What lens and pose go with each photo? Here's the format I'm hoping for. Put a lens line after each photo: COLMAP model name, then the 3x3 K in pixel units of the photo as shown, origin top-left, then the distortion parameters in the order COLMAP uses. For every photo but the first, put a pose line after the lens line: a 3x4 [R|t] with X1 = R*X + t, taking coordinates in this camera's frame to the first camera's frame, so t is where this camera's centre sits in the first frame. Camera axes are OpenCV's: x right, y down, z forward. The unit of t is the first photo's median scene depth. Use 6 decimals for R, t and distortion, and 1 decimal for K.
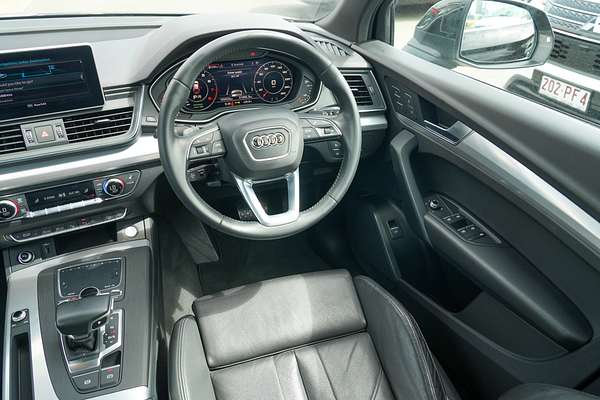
lens RADIAL K [[442.9, 0, 300.1], [0, 442.9, 198.5], [0, 0, 1]] dist [-0.004841, 0.004160]
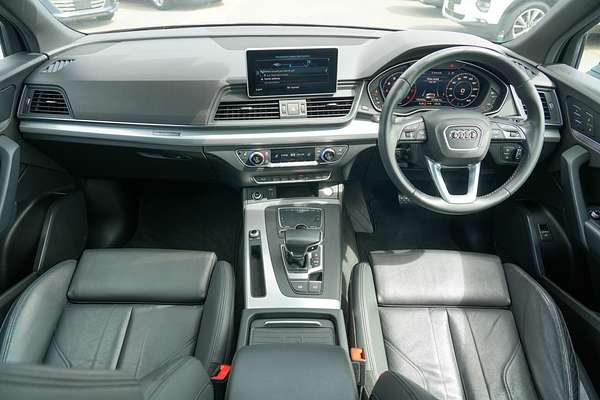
lens RADIAL K [[398.0, 0, 298.0], [0, 398.0, 199.9], [0, 0, 1]] dist [-0.032135, 0.011866]
pose [[0.944065, 0.178389, -0.277342, -0.149049], [-0.175420, 0.983846, 0.035694, 0.079719], [0.279229, 0.014954, 0.960108, -0.171670]]
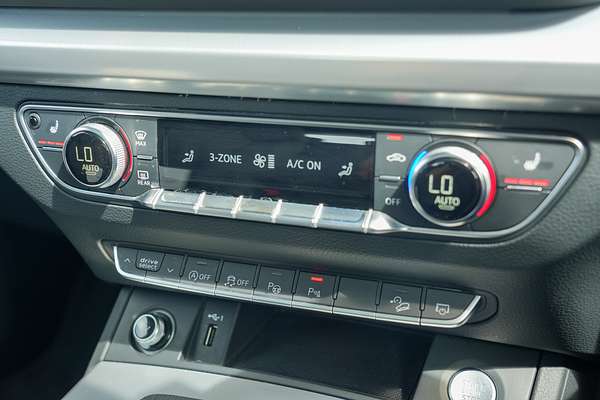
lens RADIAL K [[704.4, 0, 299.6], [0, 704.4, 200.9], [0, 0, 1]] dist [0.026823, 0.000000]
pose [[0.681562, 0.240979, -0.690943, -0.220409], [-0.337550, 0.941296, -0.004674, 0.009257], [0.649255, 0.236414, 0.722894, 0.687273]]
